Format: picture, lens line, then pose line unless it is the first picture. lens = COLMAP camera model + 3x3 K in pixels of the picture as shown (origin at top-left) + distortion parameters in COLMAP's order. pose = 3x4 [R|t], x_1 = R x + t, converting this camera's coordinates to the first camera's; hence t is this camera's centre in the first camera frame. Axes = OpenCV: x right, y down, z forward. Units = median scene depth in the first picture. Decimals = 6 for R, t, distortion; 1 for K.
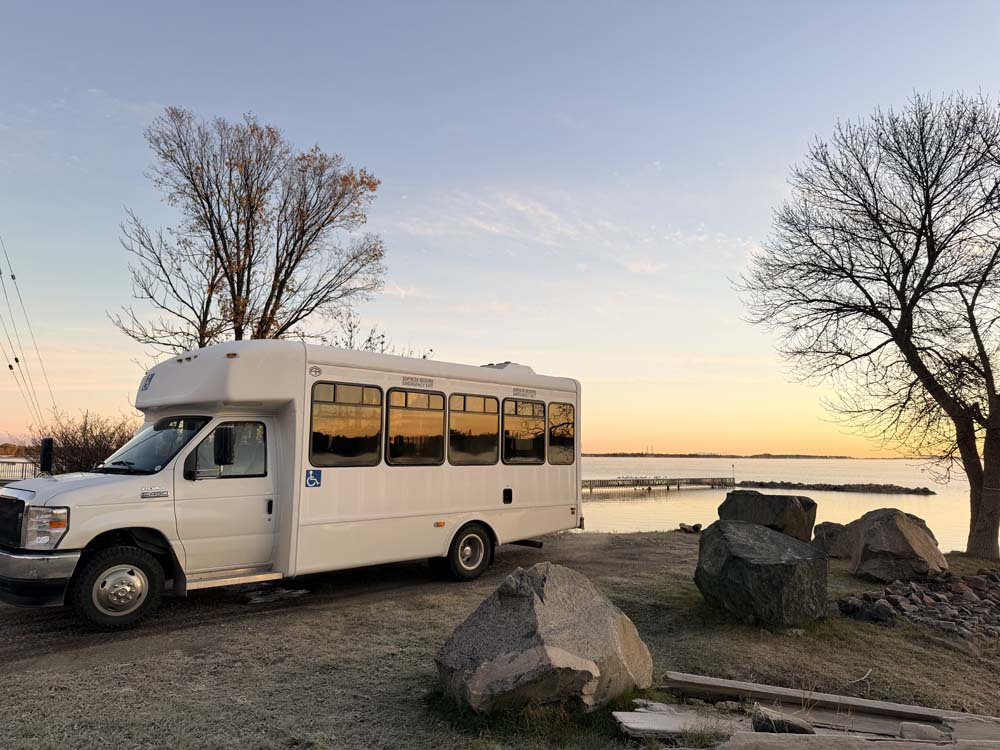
lens RADIAL K [[719.0, 0, 500.0], [0, 719.0, 375.0], [0, 0, 1]] dist [0.079386, -0.113676]
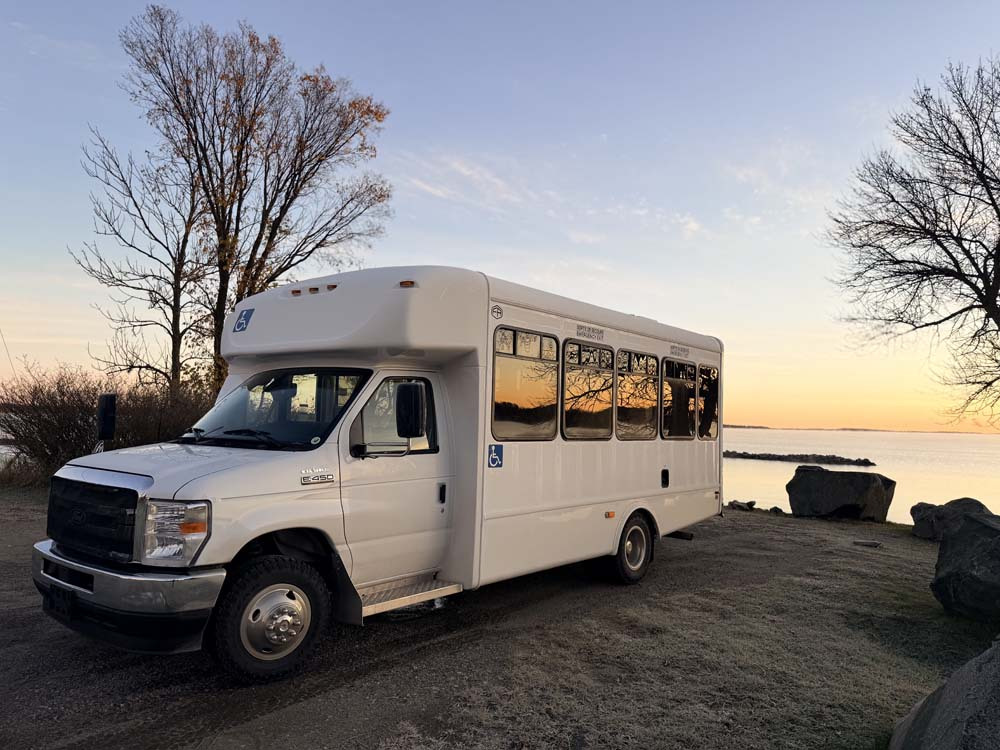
lens RADIAL K [[719.0, 0, 500.0], [0, 719.0, 375.0], [0, 0, 1]] dist [0.079386, -0.113676]
pose [[0.995209, 0.024291, 0.094706, -0.172619], [-0.028818, 0.998492, 0.046722, 0.013328], [-0.093429, -0.049227, 0.994408, 0.144308]]
